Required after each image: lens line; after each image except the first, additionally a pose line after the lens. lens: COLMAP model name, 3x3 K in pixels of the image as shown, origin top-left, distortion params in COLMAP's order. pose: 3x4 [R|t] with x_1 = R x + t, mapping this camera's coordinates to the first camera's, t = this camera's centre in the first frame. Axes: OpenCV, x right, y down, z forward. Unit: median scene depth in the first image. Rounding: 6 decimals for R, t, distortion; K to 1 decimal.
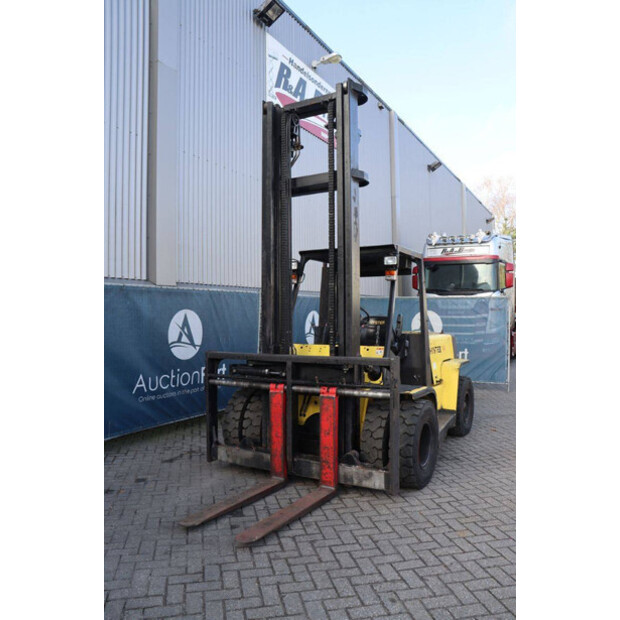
lens RADIAL K [[509.7, 0, 303.2], [0, 509.7, 310.5], [0, 0, 1]] dist [-0.168474, 0.156472]
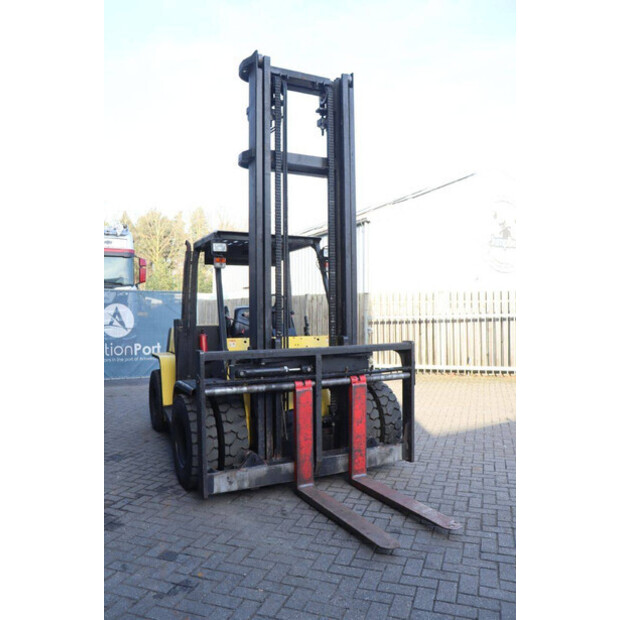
lens RADIAL K [[509.7, 0, 303.2], [0, 509.7, 310.5], [0, 0, 1]] dist [-0.168474, 0.156472]
pose [[0.535444, -0.000748, 0.844570, -0.820865], [-0.004426, 0.999983, 0.003692, 0.017561], [-0.844559, -0.005714, 0.535432, 0.531703]]
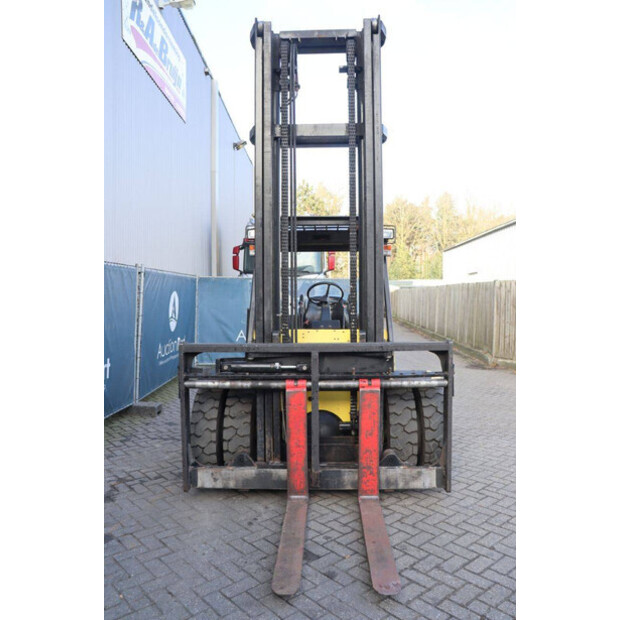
lens RADIAL K [[509.7, 0, 303.2], [0, 509.7, 310.5], [0, 0, 1]] dist [-0.168474, 0.156472]
pose [[0.876318, -0.013330, 0.481549, -0.430353], [-0.002728, 0.999464, 0.032632, 0.009583], [-0.481726, -0.029910, 0.875811, 0.307709]]
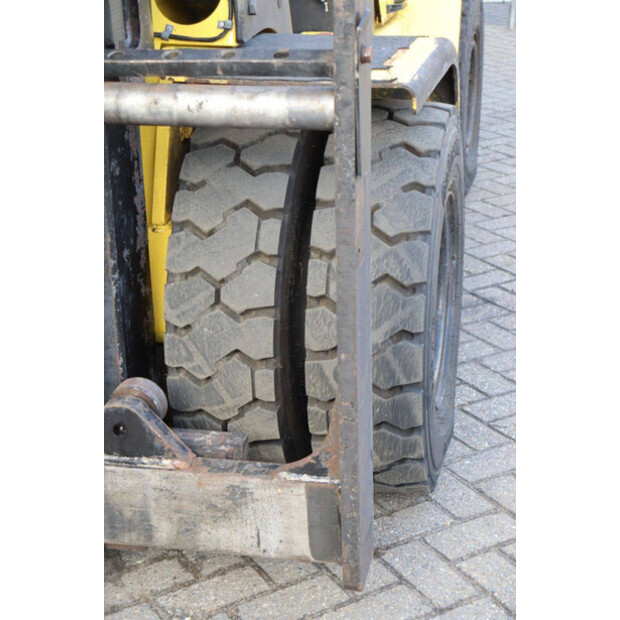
lens RADIAL K [[1200.6, 0, 310.4], [0, 1200.6, 319.4], [0, 0, 1]] dist [0.135441, 0.229576]
pose [[0.945290, -0.135820, 0.296614, 0.023461], [0.013369, 0.924578, 0.380758, 0.065682], [-0.325958, -0.355961, 0.875810, 0.534205]]
